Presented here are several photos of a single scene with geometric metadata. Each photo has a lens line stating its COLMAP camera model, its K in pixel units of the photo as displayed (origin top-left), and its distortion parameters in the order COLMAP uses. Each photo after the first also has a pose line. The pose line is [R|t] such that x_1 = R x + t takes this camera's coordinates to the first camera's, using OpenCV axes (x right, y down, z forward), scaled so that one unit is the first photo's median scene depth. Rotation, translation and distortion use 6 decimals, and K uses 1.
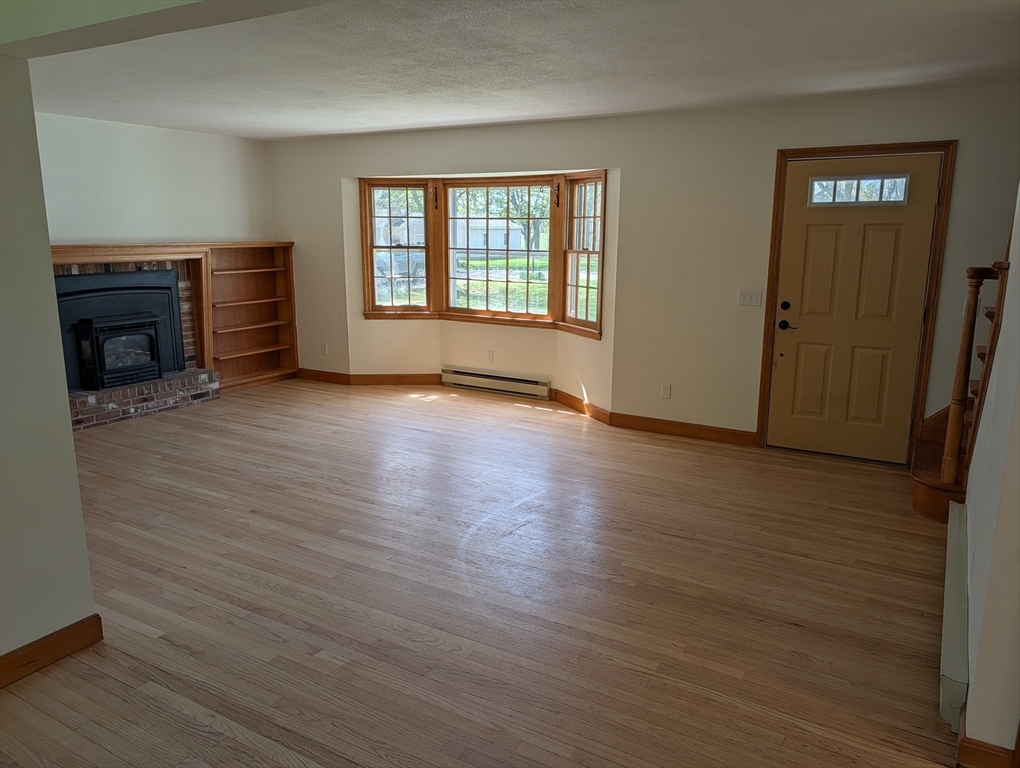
lens RADIAL K [[729.5, 0, 505.0], [0, 729.5, 382.1], [0, 0, 1]] dist [0.044786, -0.054929]
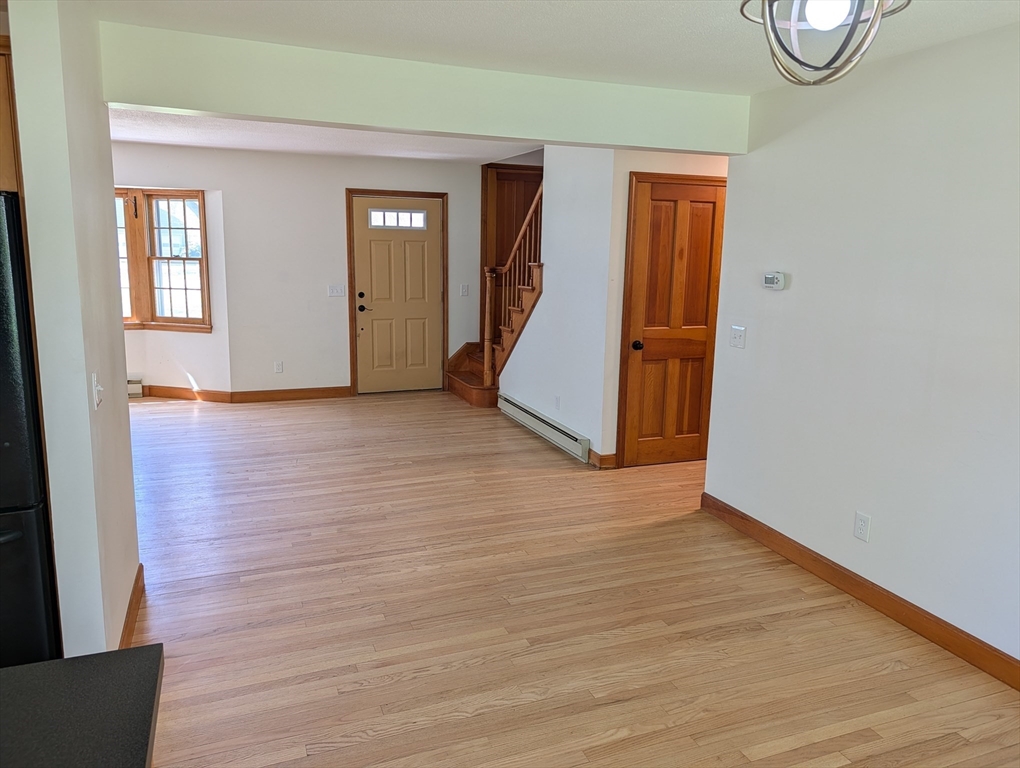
lens RADIAL K [[728.9, 0, 512.9], [0, 728.9, 370.9], [0, 0, 1]] dist [0.052839, -0.064069]
pose [[0.609253, -0.125193, 0.783031, -0.482576], [0.145000, 0.988398, 0.045207, 0.018870], [-0.779606, 0.085997, 0.620338, -0.101105]]
